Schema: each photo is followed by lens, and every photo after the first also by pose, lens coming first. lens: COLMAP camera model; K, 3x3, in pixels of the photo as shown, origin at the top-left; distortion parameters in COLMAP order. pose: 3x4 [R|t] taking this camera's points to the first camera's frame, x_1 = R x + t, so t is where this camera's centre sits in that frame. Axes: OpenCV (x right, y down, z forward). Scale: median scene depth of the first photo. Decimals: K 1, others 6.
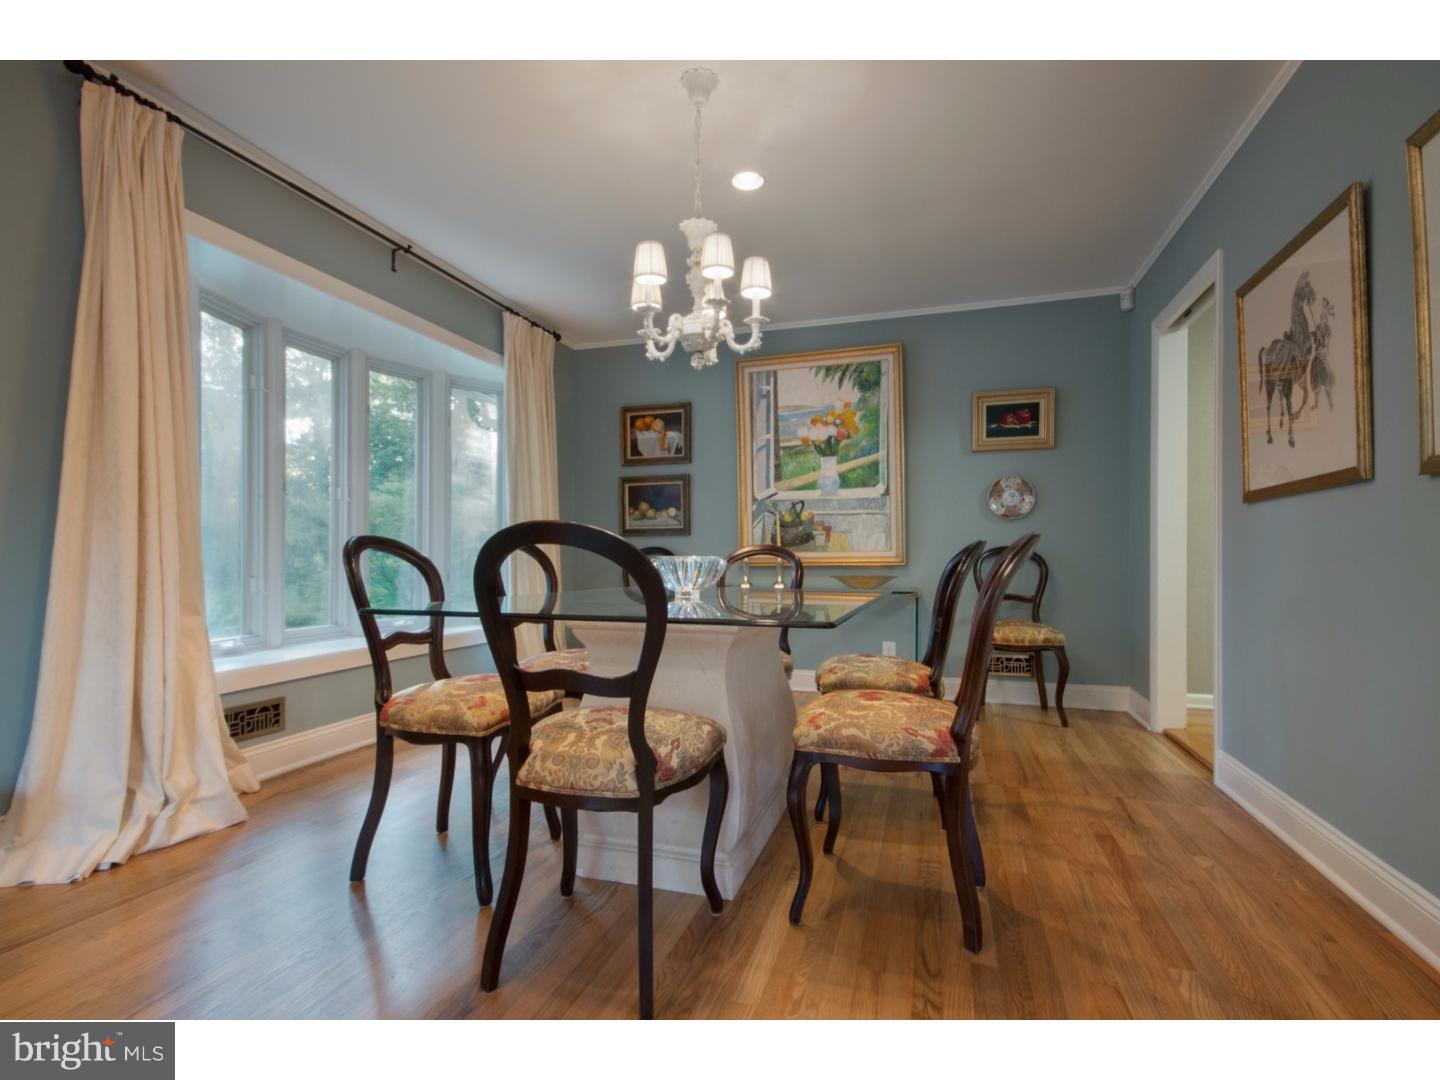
lens RADIAL K [[582.6, 0, 719.3], [0, 582.6, 556.0], [0, 0, 1]] dist [0.007564, -0.000310]
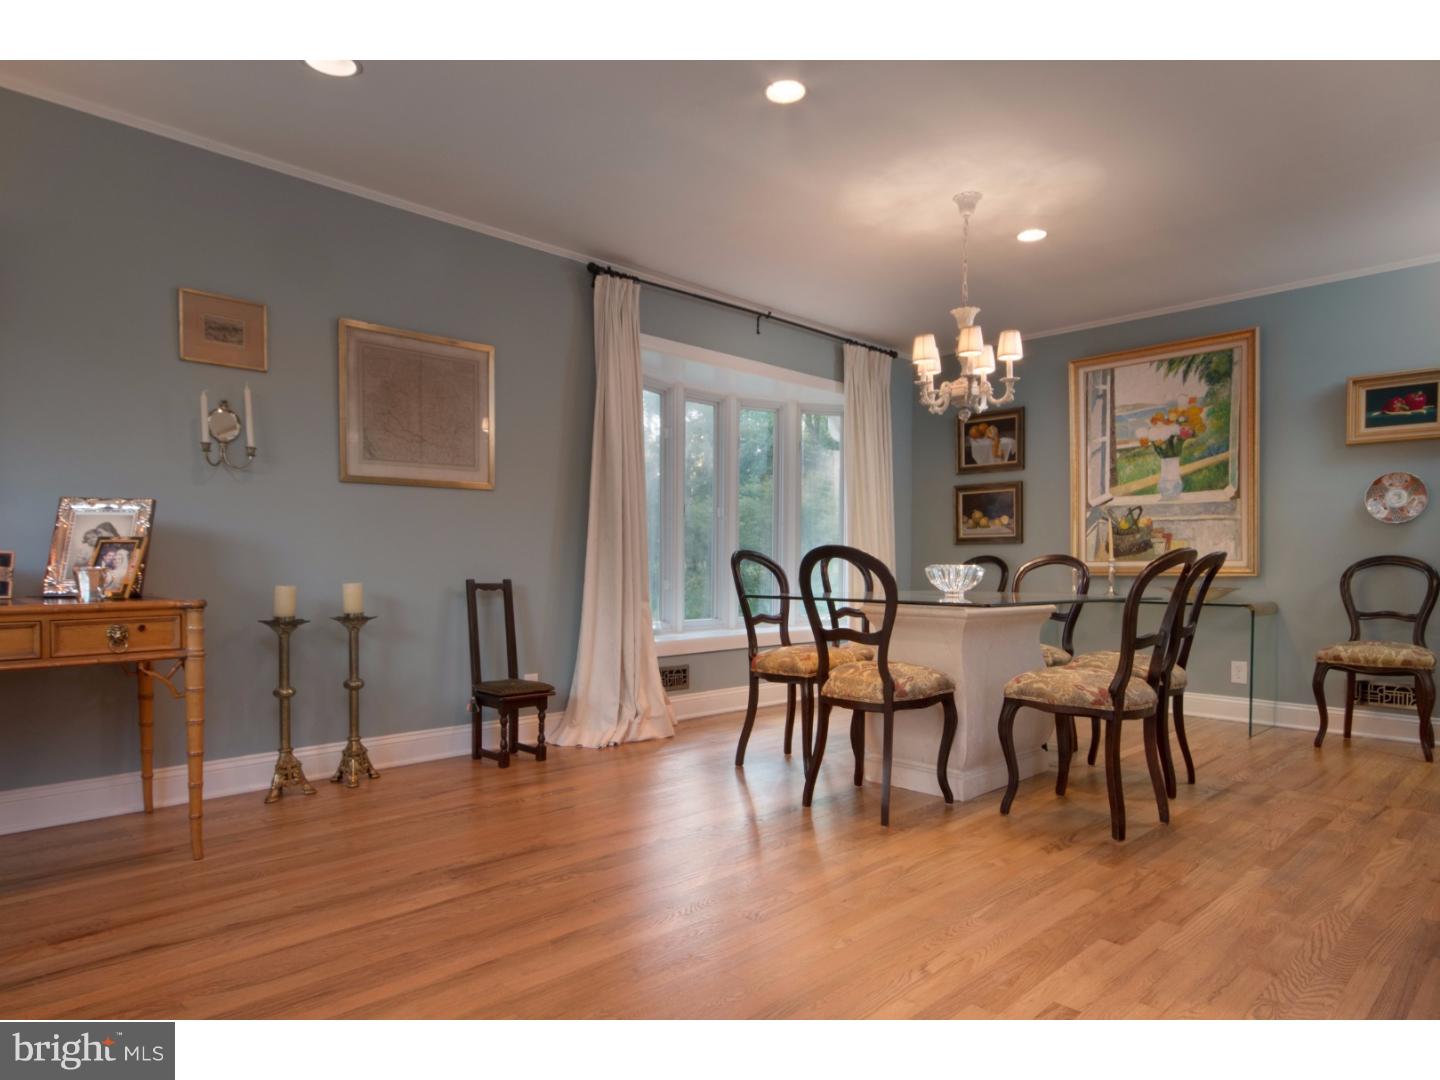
lens RADIAL K [[846.0, 0, 720.0], [0, 846.0, 540.0], [0, 0, 1]] dist [0.000379, 0.000265]
pose [[0.854130, -0.010898, -0.519946, 0.280319], [-0.004495, 0.999588, -0.028336, 0.000585], [0.520040, 0.026540, 0.853729, -0.521445]]
